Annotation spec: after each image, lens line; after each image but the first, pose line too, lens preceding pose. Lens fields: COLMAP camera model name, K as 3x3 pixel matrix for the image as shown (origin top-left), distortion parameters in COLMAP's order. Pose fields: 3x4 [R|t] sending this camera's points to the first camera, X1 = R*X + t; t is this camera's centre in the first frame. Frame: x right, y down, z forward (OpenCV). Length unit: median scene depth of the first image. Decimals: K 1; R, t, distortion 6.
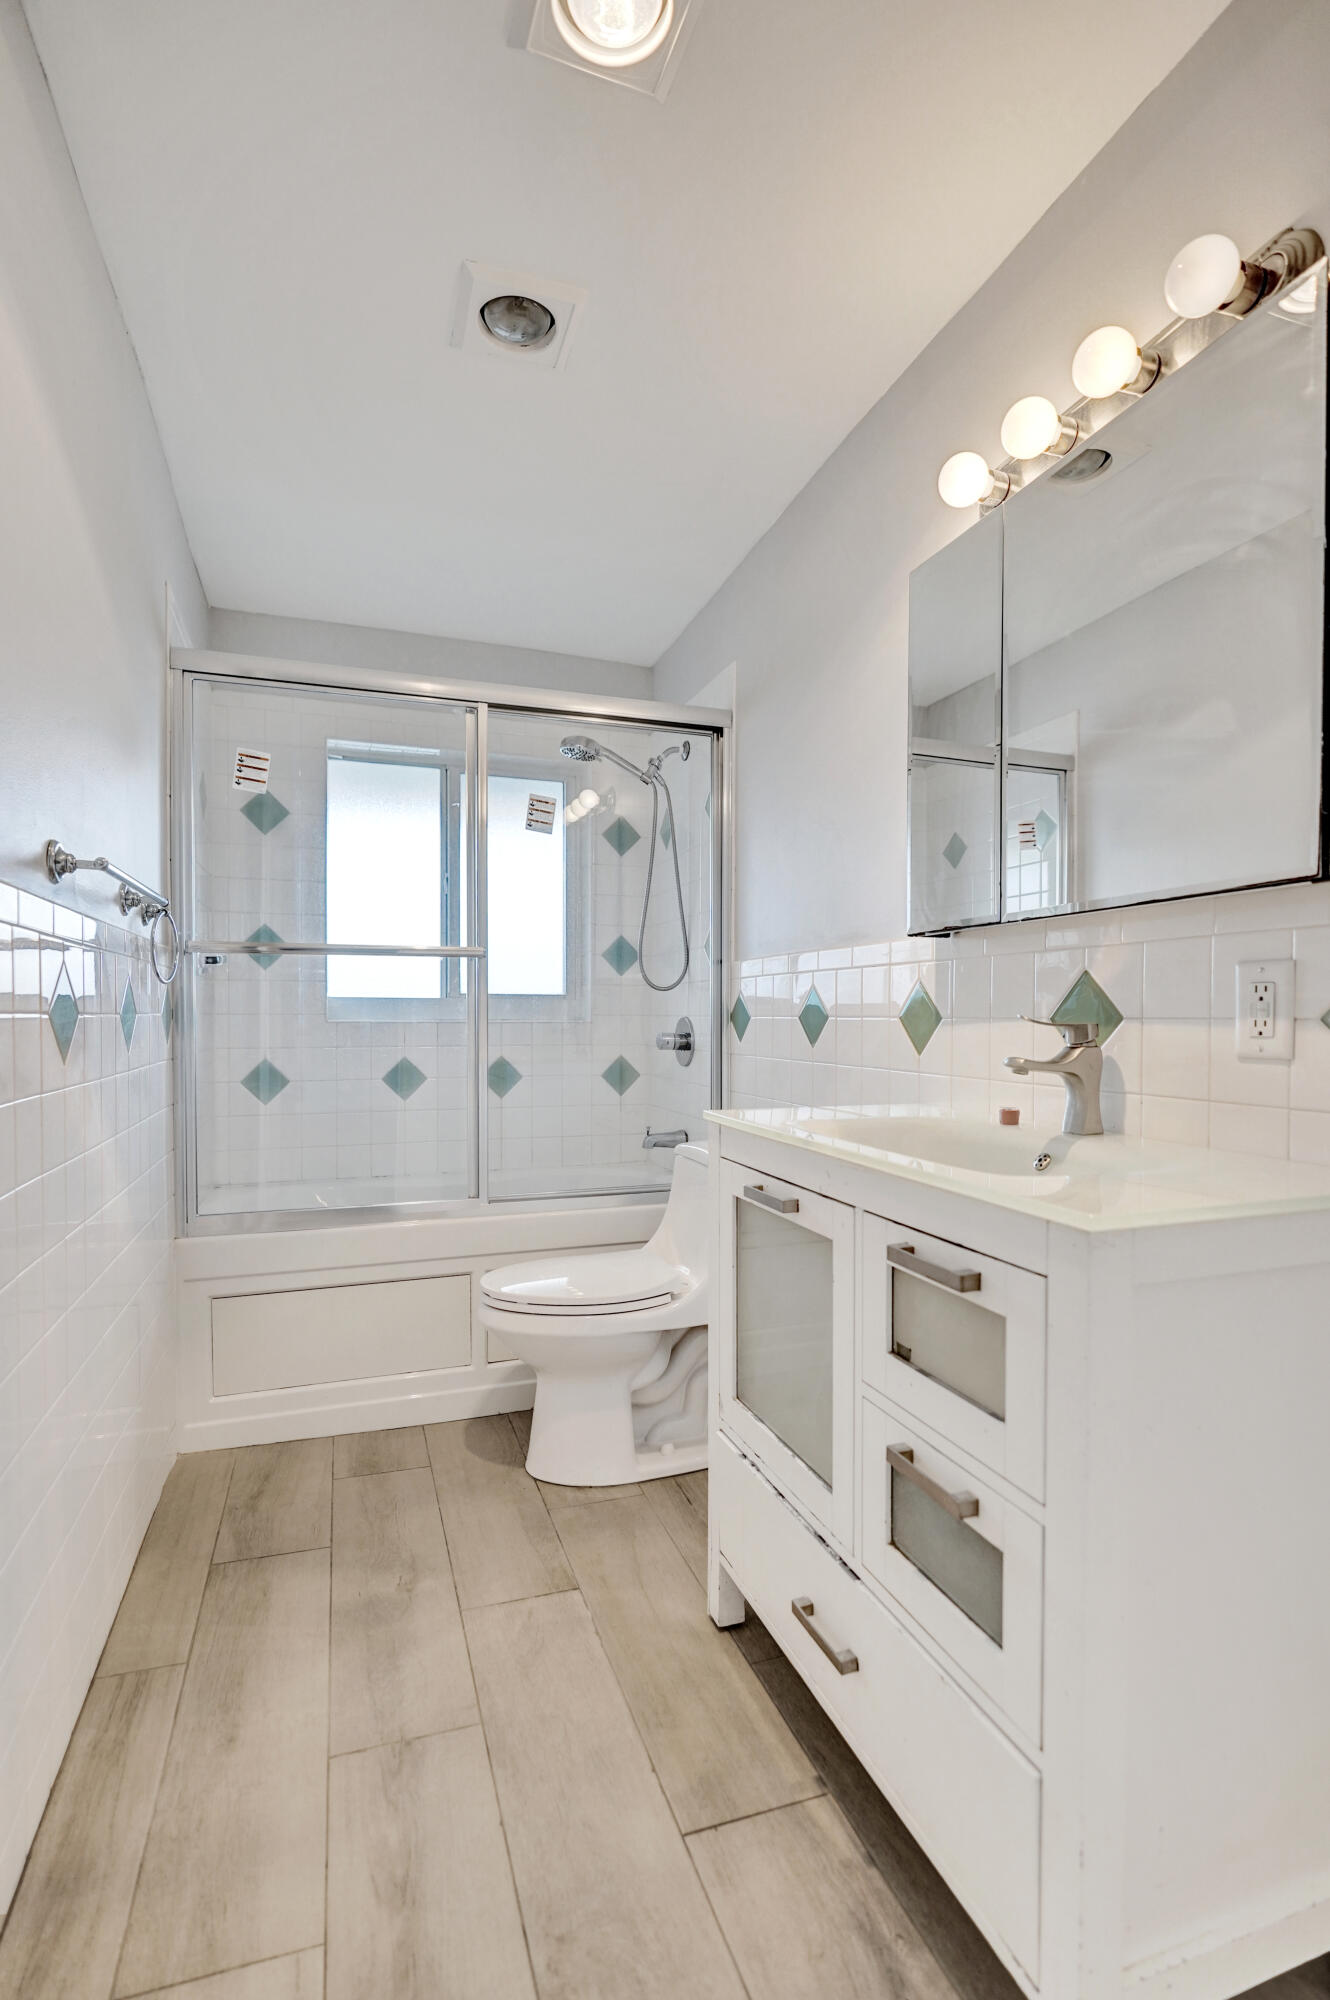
lens RADIAL K [[952.1, 0, 663.0], [0, 952.1, 1009.6], [0, 0, 1]] dist [-0.054469, 0.014460]
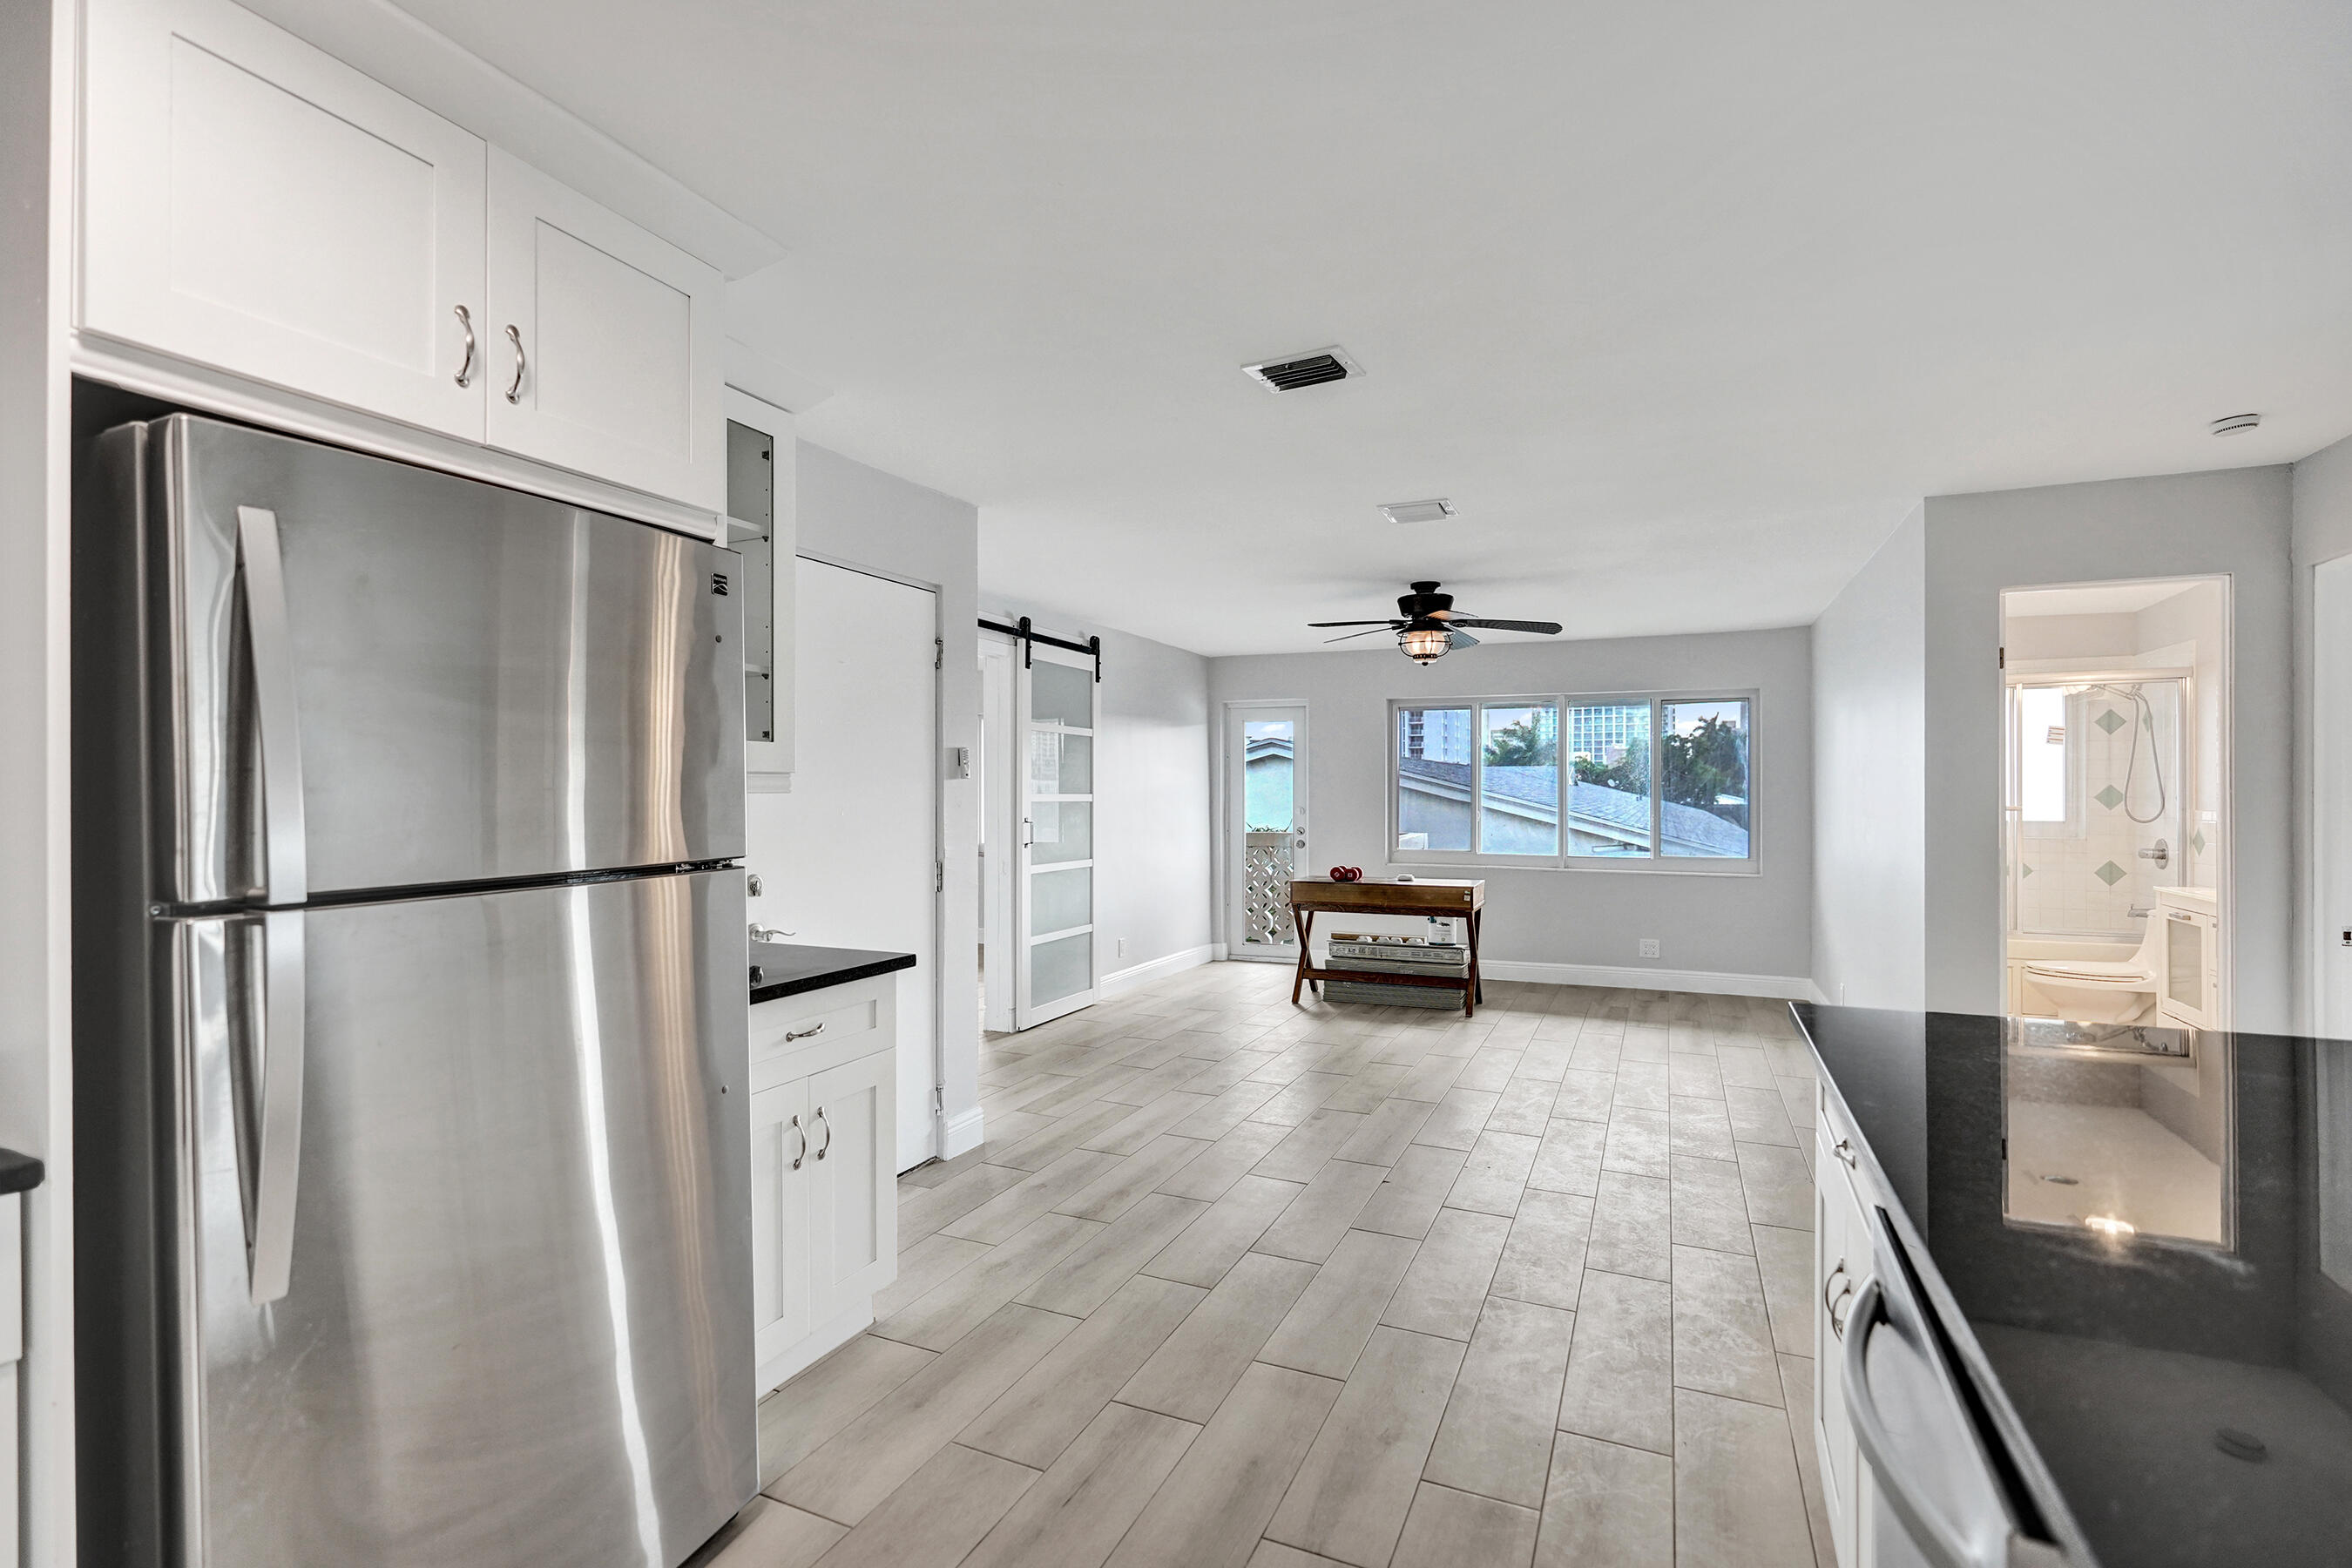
lens RADIAL K [[1119.6, 0, 1123.1], [0, 1119.6, 785.5], [0, 0, 1]] dist [-0.054469, 0.014460]
pose [[0.705735, -0.004502, -0.708461, 0.073728], [0.002194, 0.999989, -0.004170, -0.077495], [0.708472, 0.001389, 0.705737, -1.513923]]
